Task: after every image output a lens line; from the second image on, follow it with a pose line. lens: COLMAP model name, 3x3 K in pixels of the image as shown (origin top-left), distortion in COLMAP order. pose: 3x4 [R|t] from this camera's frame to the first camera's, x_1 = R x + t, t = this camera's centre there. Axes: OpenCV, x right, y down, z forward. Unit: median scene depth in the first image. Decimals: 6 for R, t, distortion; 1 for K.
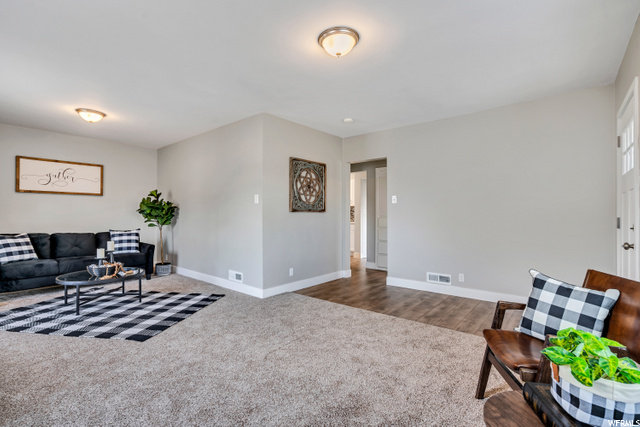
lens RADIAL K [[293.0, 0, 318.5], [0, 293.0, 218.5], [0, 0, 1]] dist [-0.009201, 0.002341]
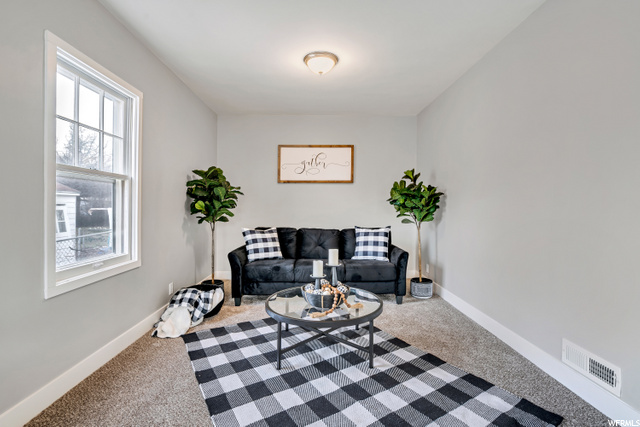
lens RADIAL K [[293.0, 0, 318.0], [0, 293.0, 212.8], [0, 0, 1]] dist [-0.009201, 0.002341]
pose [[0.649750, 0.009217, -0.760092, -0.202966], [-0.004714, 0.999956, 0.008095, -0.001816], [0.760134, -0.001677, 0.649765, 0.436082]]
